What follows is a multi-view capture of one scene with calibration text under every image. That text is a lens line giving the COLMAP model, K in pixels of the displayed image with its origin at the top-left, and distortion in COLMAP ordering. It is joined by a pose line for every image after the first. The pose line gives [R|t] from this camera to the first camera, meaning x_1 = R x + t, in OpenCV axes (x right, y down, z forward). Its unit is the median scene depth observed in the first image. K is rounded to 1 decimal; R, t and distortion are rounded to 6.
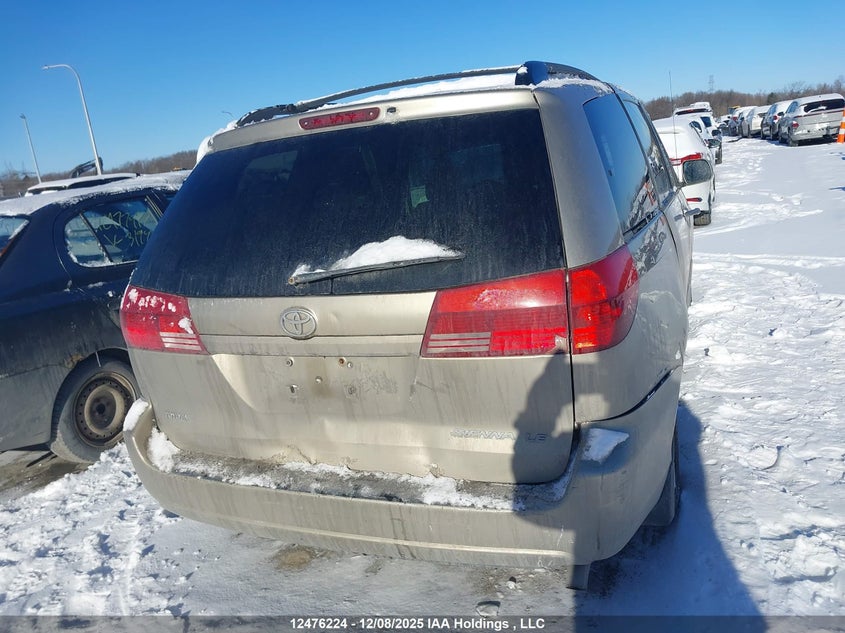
lens RADIAL K [[646.4, 0, 422.5], [0, 646.4, 316.5], [0, 0, 1]] dist [0.046080, -0.050965]
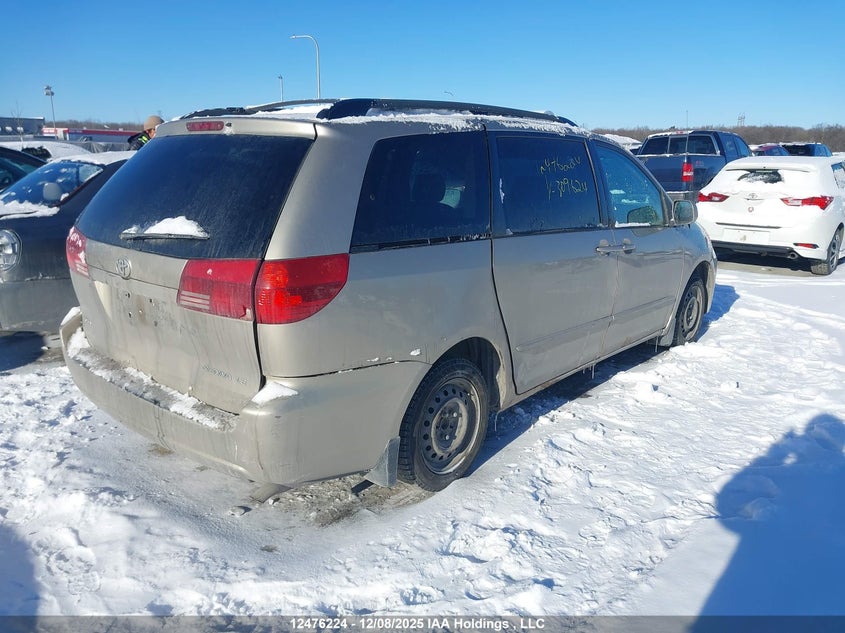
lens RADIAL K [[644.6, 0, 422.5], [0, 644.6, 316.5], [0, 0, 1]] dist [0.020581, -0.000199]
pose [[0.941682, 0.199507, -0.270984, 0.705270], [-0.194630, 0.979842, 0.045045, -0.063530], [0.274508, 0.010323, 0.961529, -0.152665]]
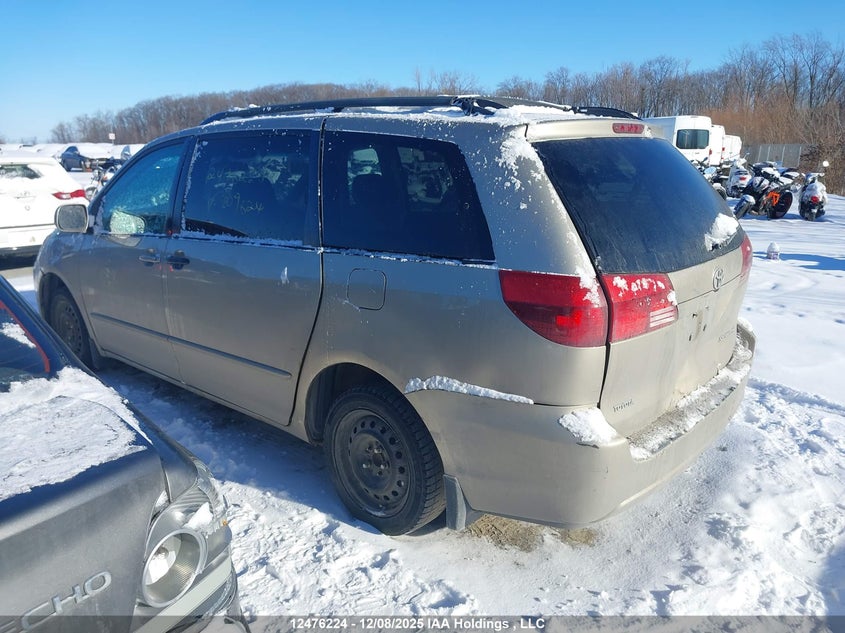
lens RADIAL K [[643.1, 0, 422.5], [0, 643.1, 316.5], [0, 0, 1]] dist [0.147374, -0.200343]
pose [[0.306979, -0.121283, 0.943957, -1.434648], [0.199459, 0.978018, 0.060794, -0.100192], [-0.930580, 0.169618, 0.324422, 0.977830]]
